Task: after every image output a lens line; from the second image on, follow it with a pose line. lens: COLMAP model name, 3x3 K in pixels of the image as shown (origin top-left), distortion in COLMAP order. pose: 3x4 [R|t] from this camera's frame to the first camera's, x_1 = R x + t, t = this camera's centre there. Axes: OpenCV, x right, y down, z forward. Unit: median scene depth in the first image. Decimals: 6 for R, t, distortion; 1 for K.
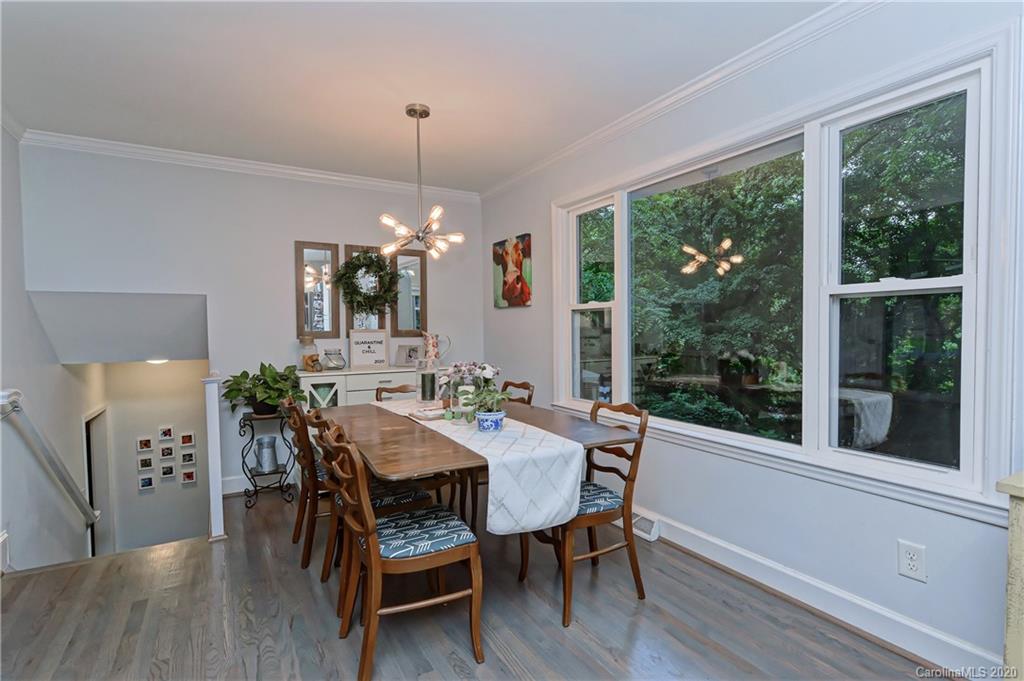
lens RADIAL K [[495.5, 0, 513.4], [0, 495.5, 347.9], [0, 0, 1]] dist [0.006629, -0.002273]
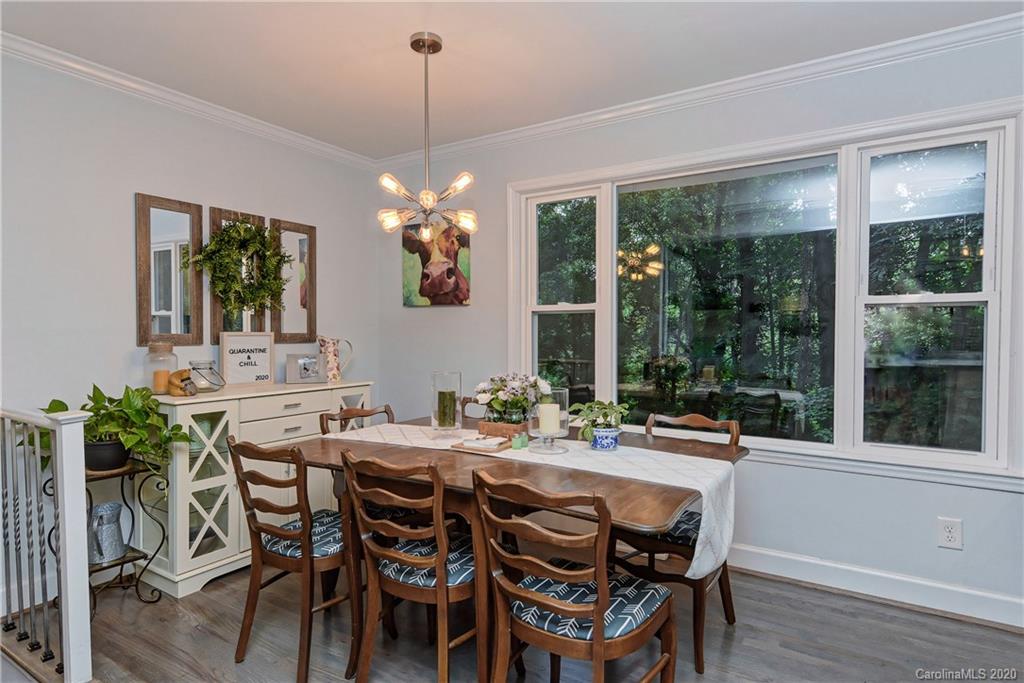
lens RADIAL K [[557.4, 0, 513.4], [0, 557.4, 349.7], [0, 0, 1]] dist [0.003415, -0.000490]
pose [[0.889656, -0.006399, 0.456587, -0.327041], [0.010905, 0.999914, -0.007235, -0.002833], [-0.456501, 0.011416, 0.889650, 0.135173]]
